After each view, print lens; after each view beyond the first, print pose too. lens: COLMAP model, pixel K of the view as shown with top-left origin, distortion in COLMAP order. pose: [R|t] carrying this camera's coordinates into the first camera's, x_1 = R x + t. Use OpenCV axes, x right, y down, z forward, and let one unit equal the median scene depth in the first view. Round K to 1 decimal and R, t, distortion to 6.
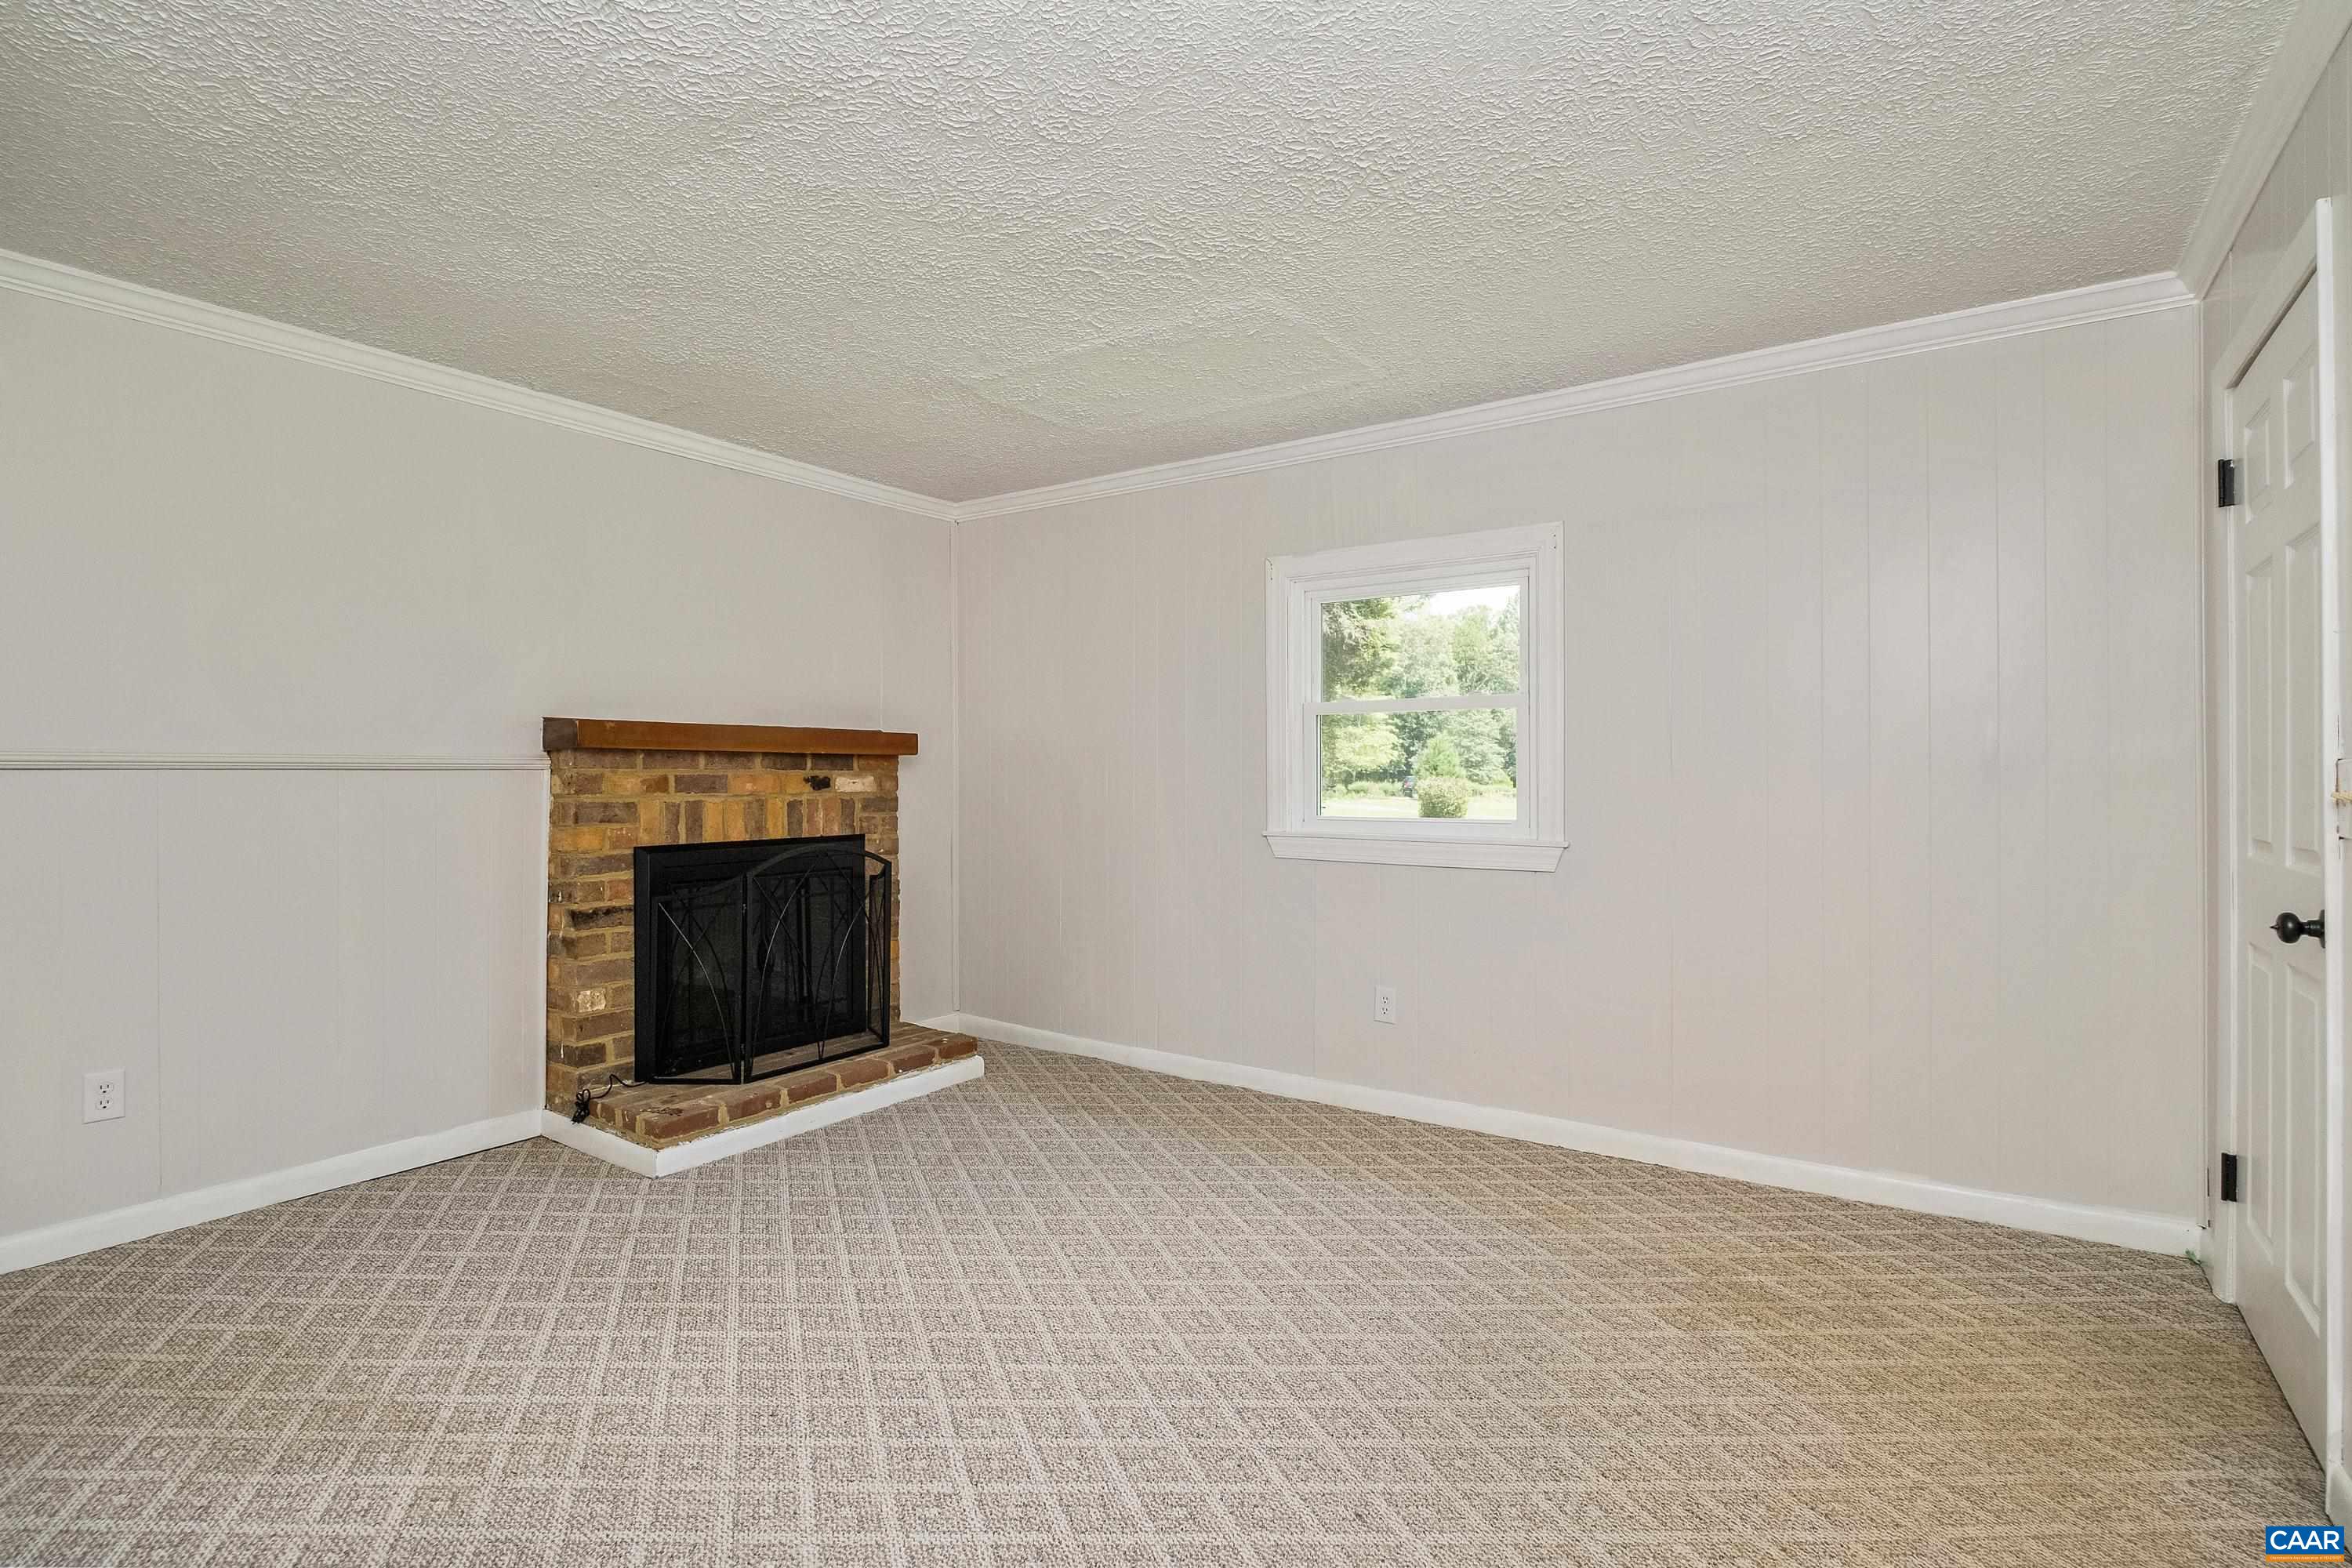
lens RADIAL K [[1122.1, 0, 1177.6], [0, 1122.1, 781.6], [0, 0, 1]] dist [-0.016848, -0.001247]
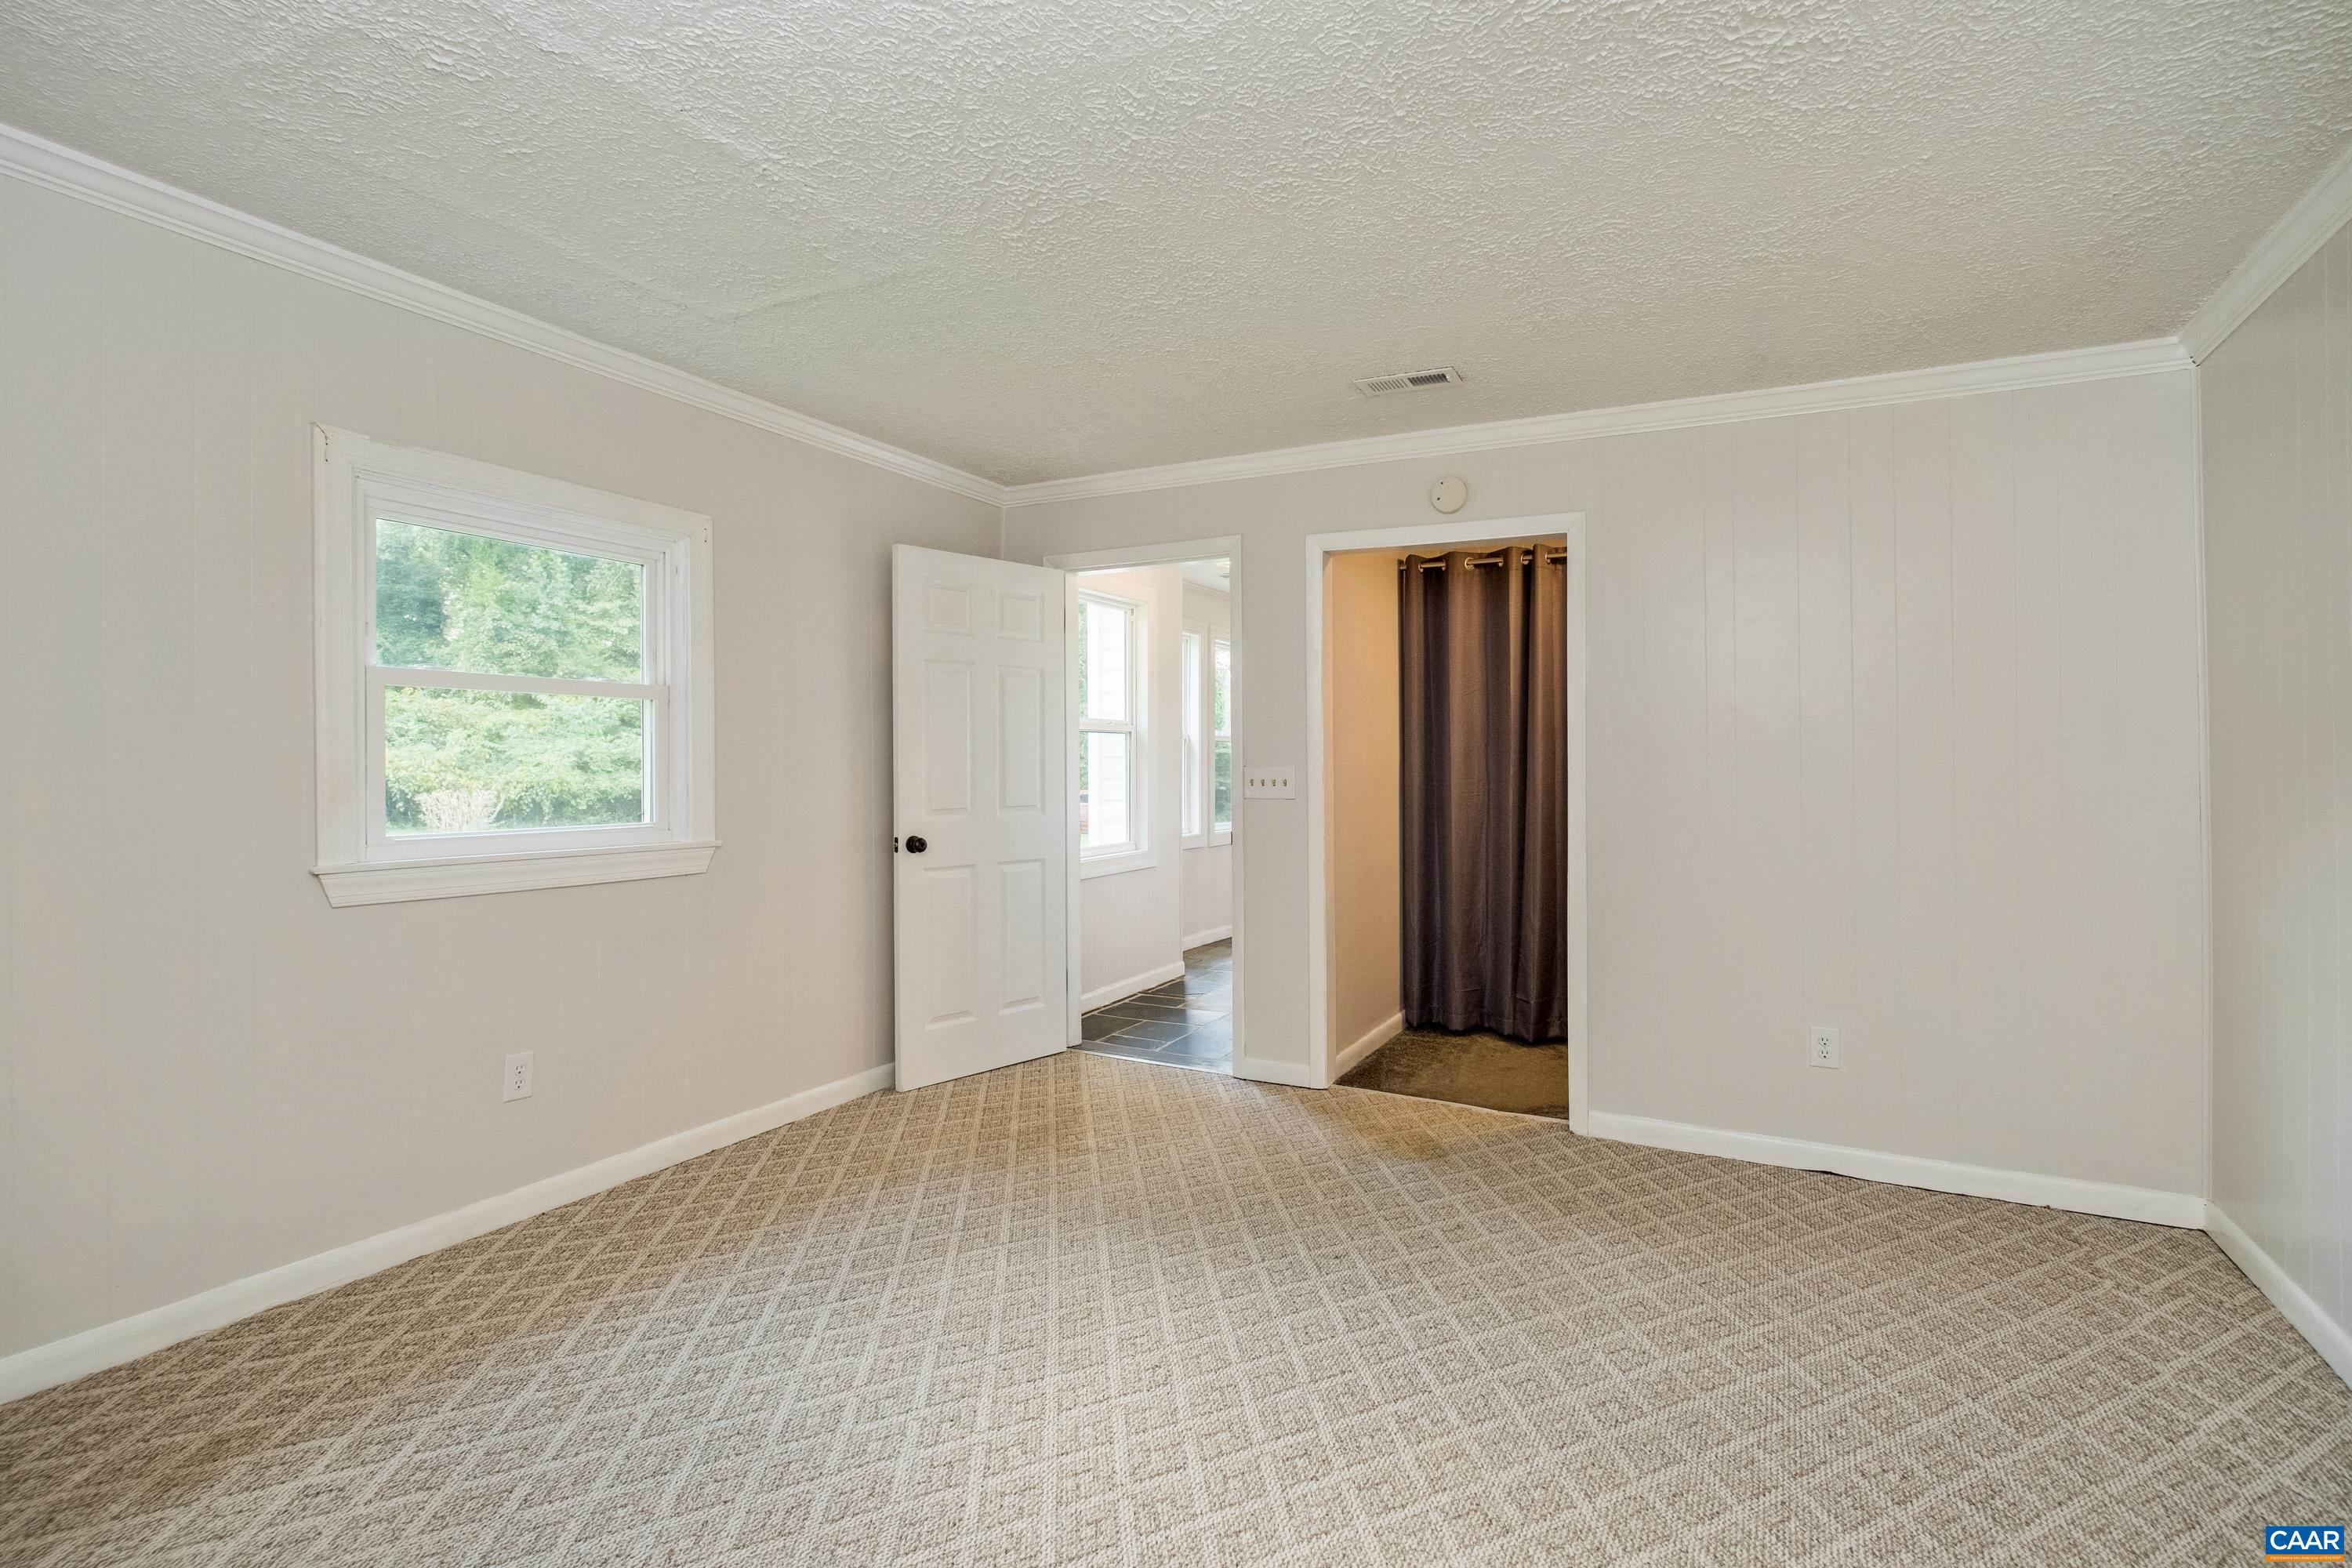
lens RADIAL K [[1122.1, 0, 1180.1], [0, 1122.1, 768.6], [0, 0, 1]] dist [-0.016848, -0.001247]
pose [[-0.114057, -0.005822, 0.993457, -0.678553], [0.007626, 0.999948, 0.006736, -0.012450], [-0.993445, 0.008345, -0.114007, 0.702272]]
